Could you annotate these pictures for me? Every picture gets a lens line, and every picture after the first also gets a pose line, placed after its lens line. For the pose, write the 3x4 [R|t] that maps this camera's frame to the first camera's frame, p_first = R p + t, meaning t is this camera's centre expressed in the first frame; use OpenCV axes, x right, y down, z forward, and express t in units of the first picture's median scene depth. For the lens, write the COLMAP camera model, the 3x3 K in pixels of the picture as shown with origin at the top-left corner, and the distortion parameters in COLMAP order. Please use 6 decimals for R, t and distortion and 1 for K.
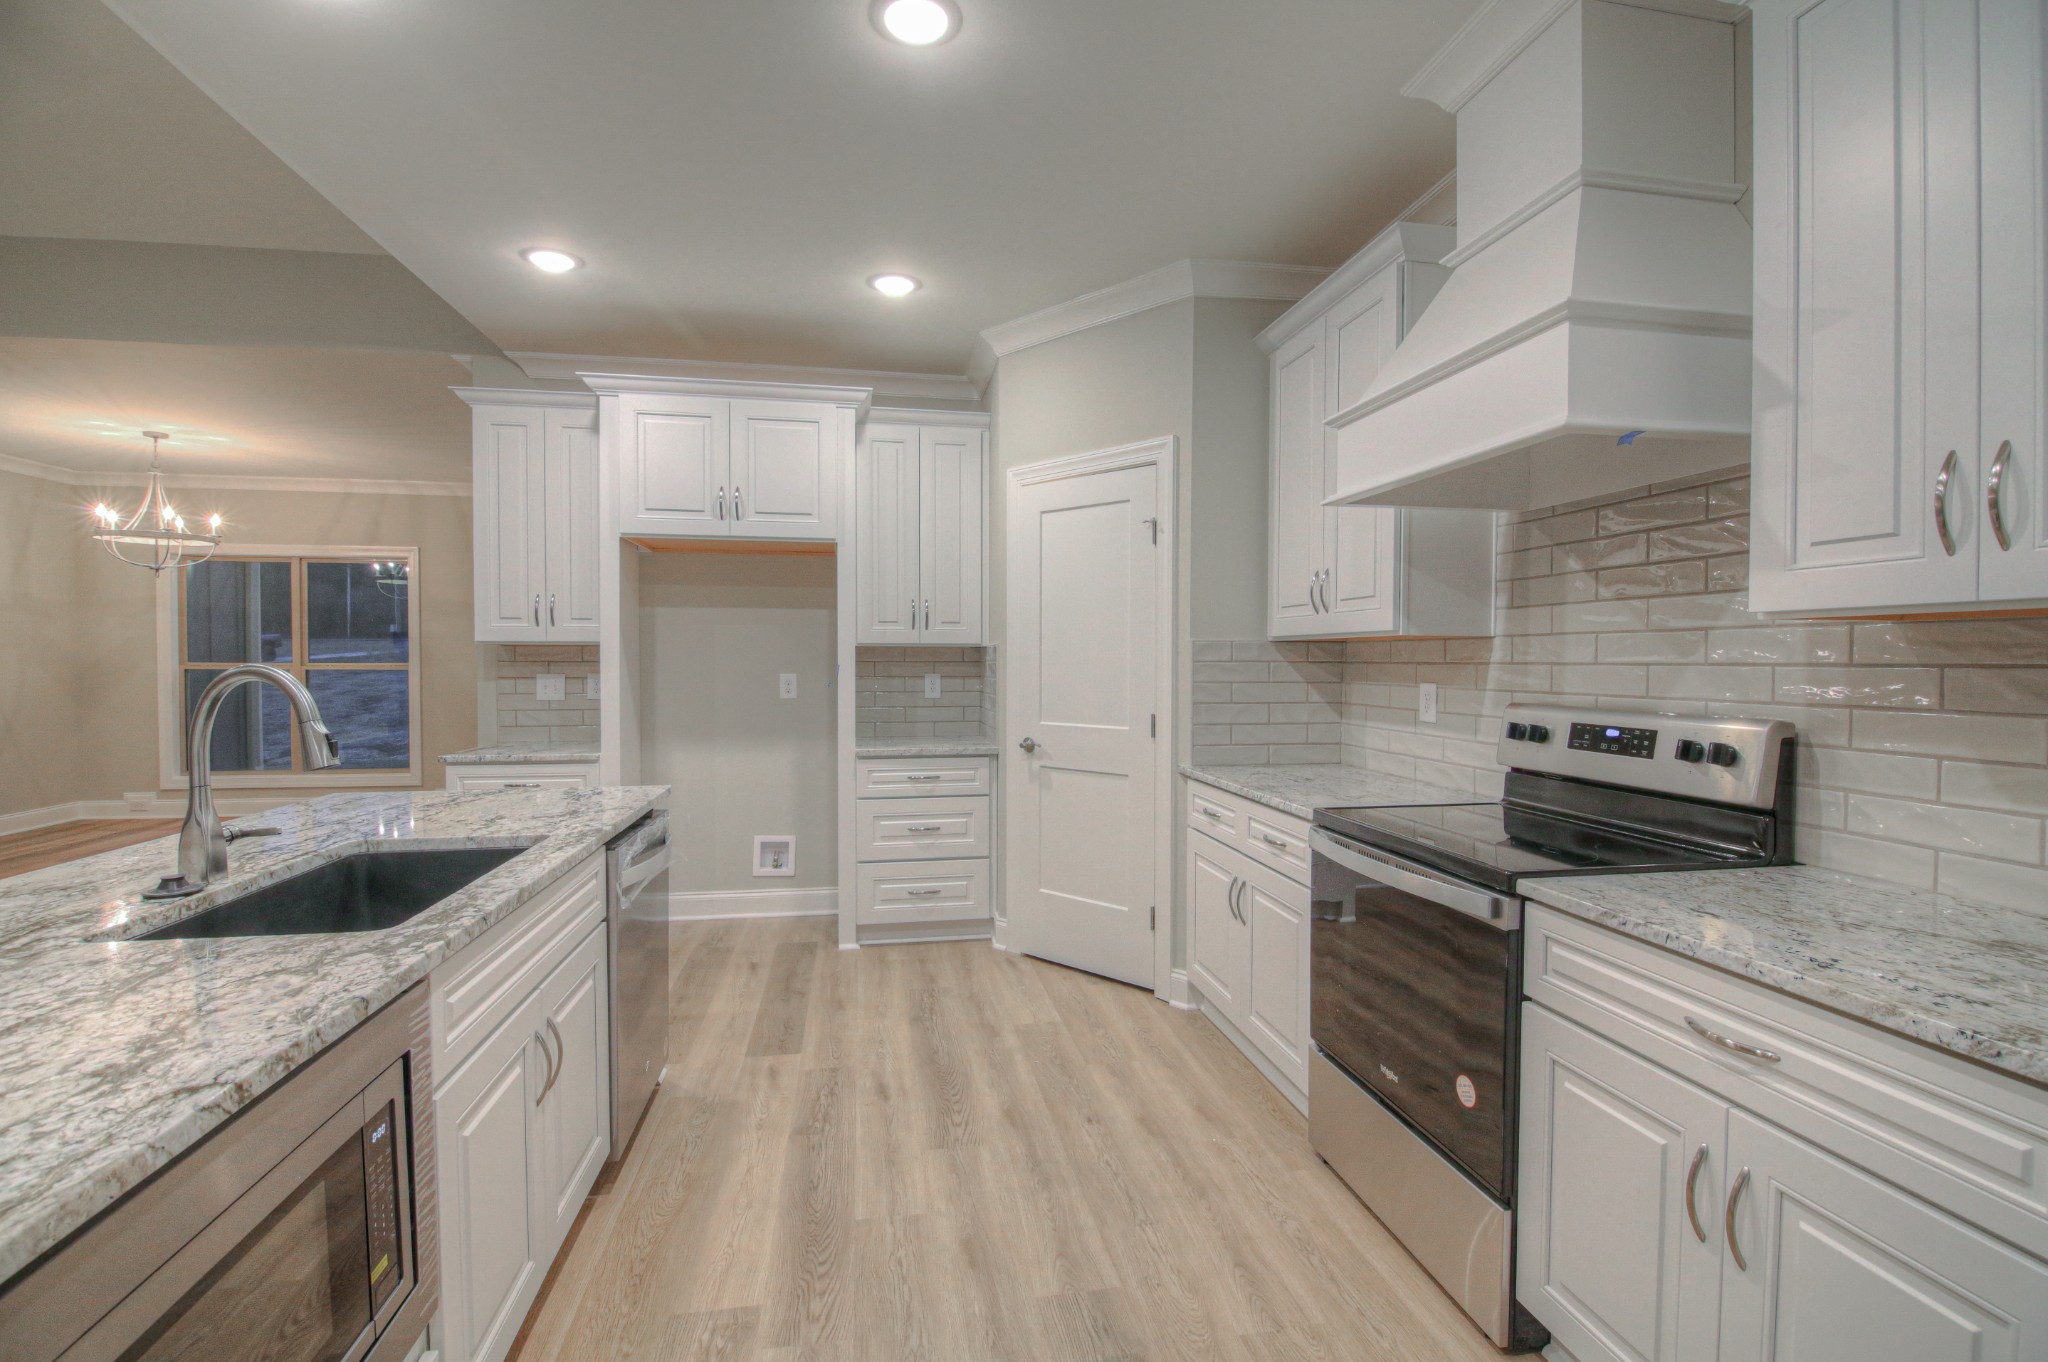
lens RADIAL K [[949.4, 0, 1051.4], [0, 949.4, 680.1], [0, 0, 1]] dist [-0.000656, -0.013315]
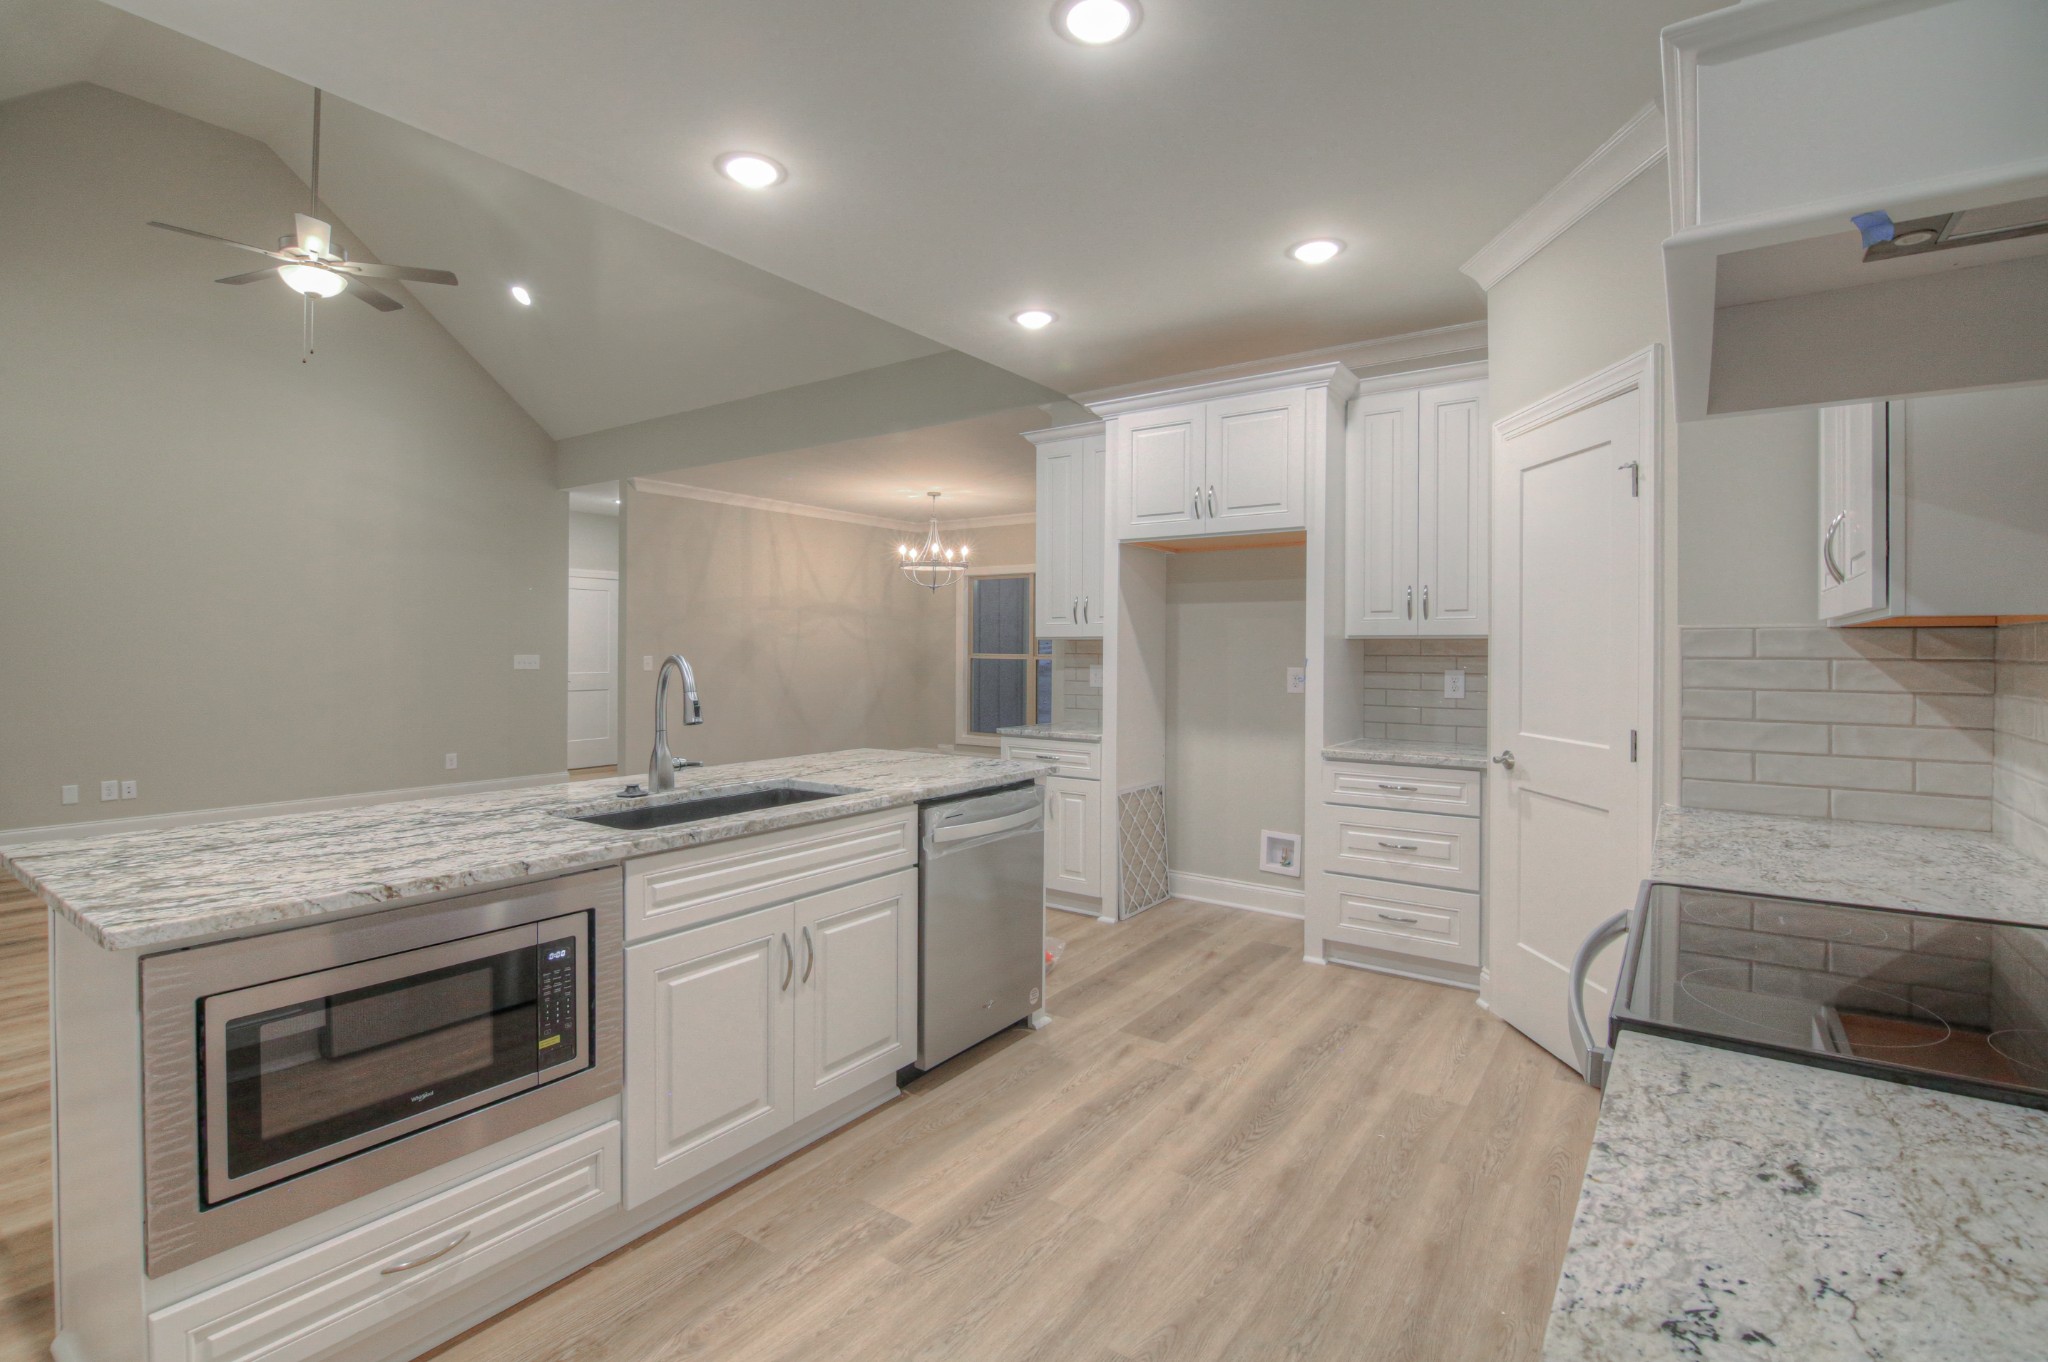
lens RADIAL K [[962.6, 0, 1016.7], [0, 962.6, 649.9], [0, 0, 1]] dist [-0.001660, -0.014084]
pose [[0.683081, 0.001471, -0.730342, 0.293990], [-0.019420, 0.999681, -0.016150, -0.004076], [0.730085, 0.025215, 0.682891, 0.138321]]
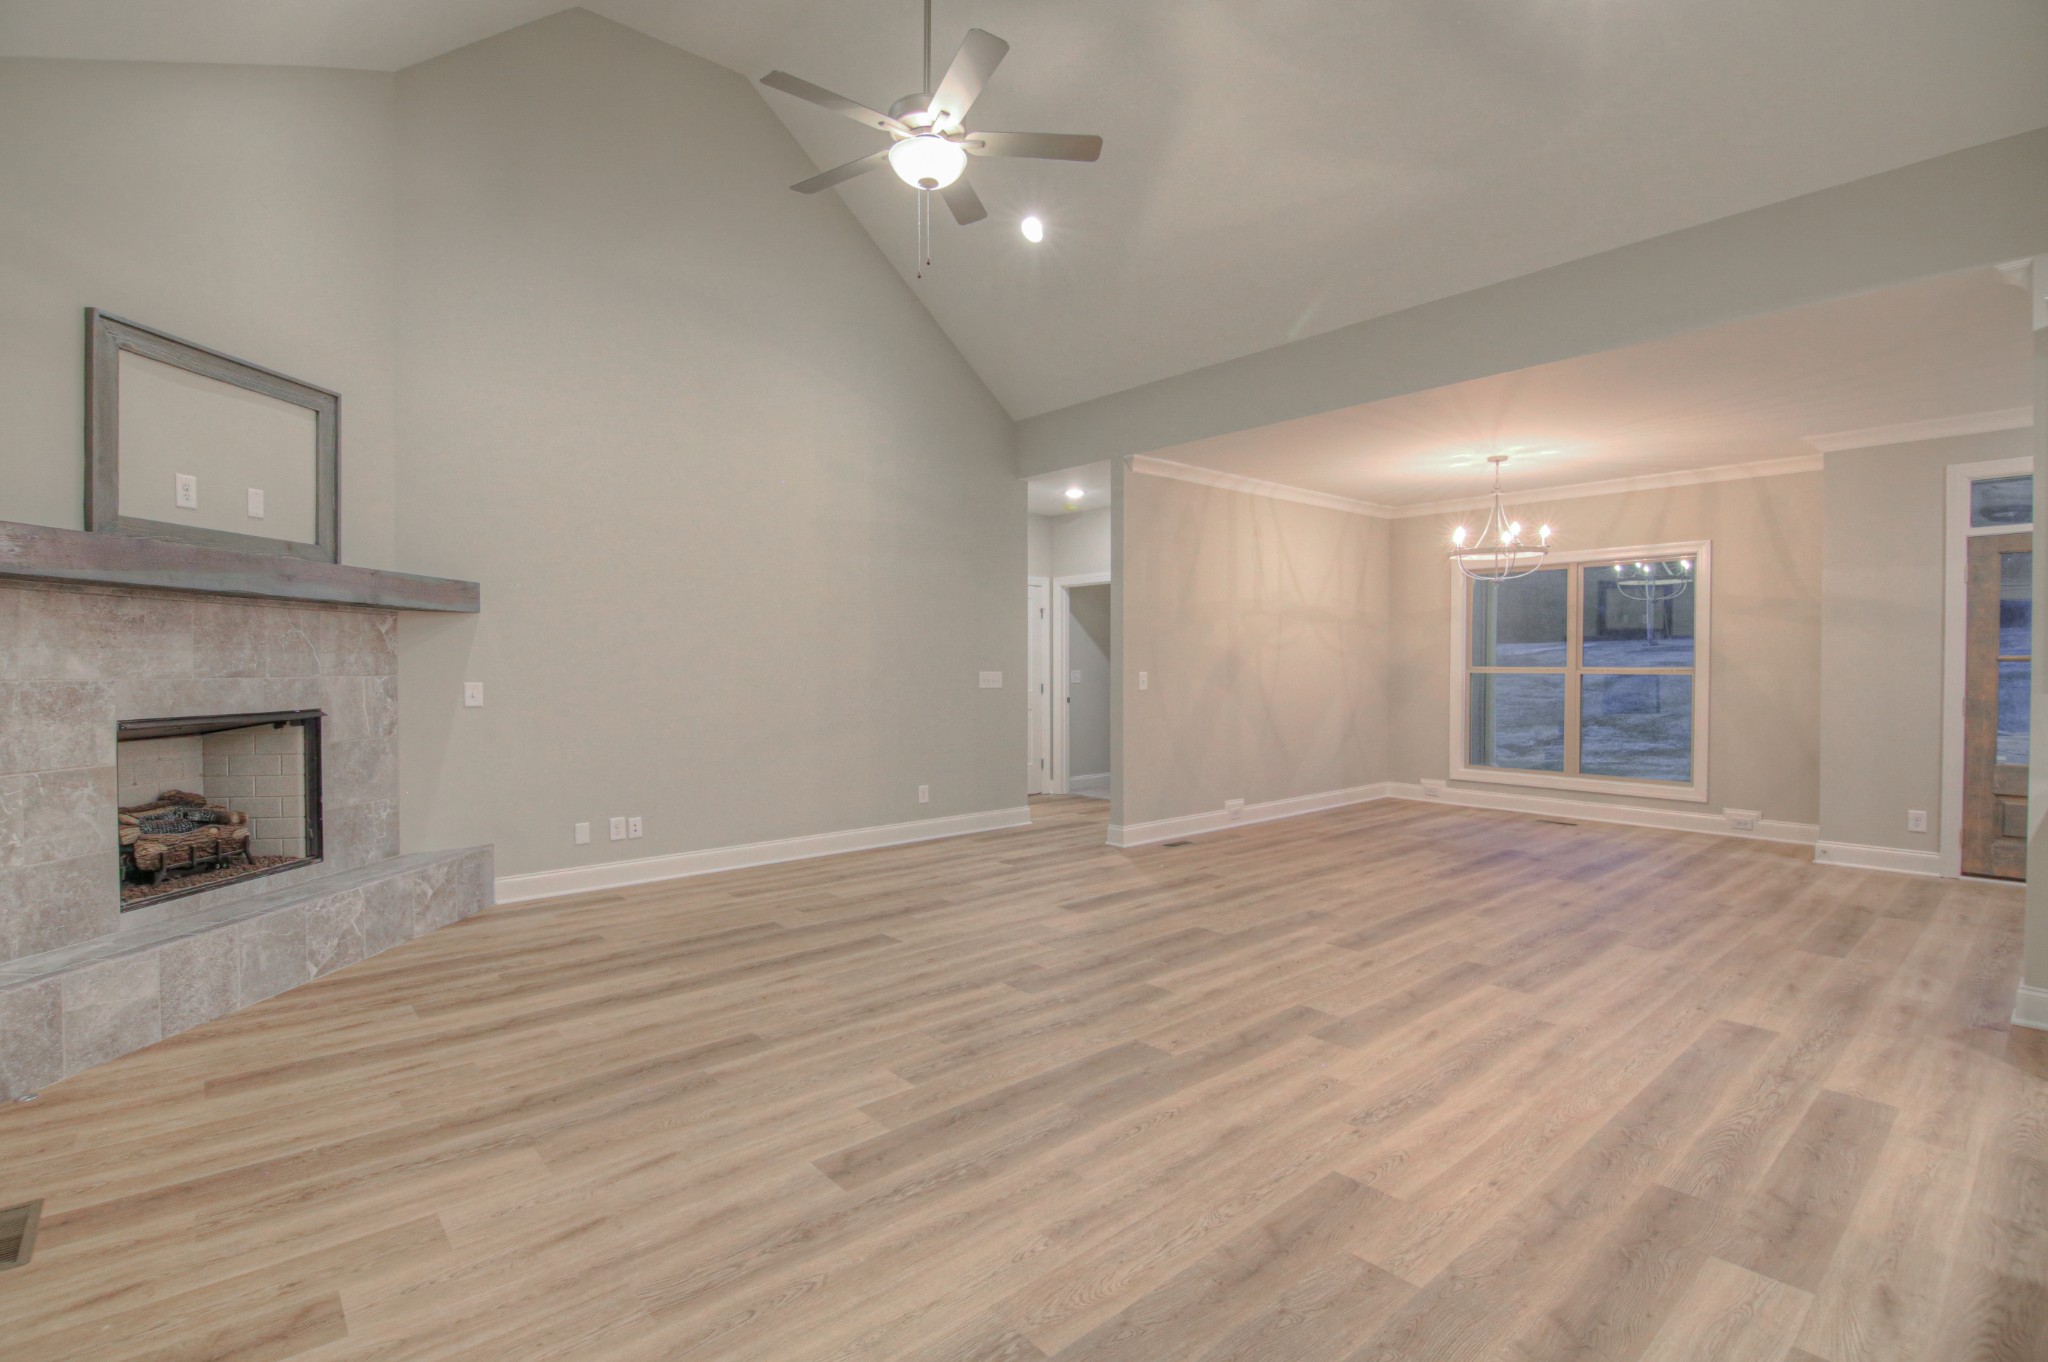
lens RADIAL K [[932.1, 0, 981.2], [0, 932.1, 676.8], [0, 0, 1]] dist [-0.001055, -0.010504]
pose [[0.486596, 0.009322, -0.873577, -0.432904], [-0.016085, 0.999869, 0.001710, 0.000839], [0.873479, 0.013219, 0.486683, -0.076617]]
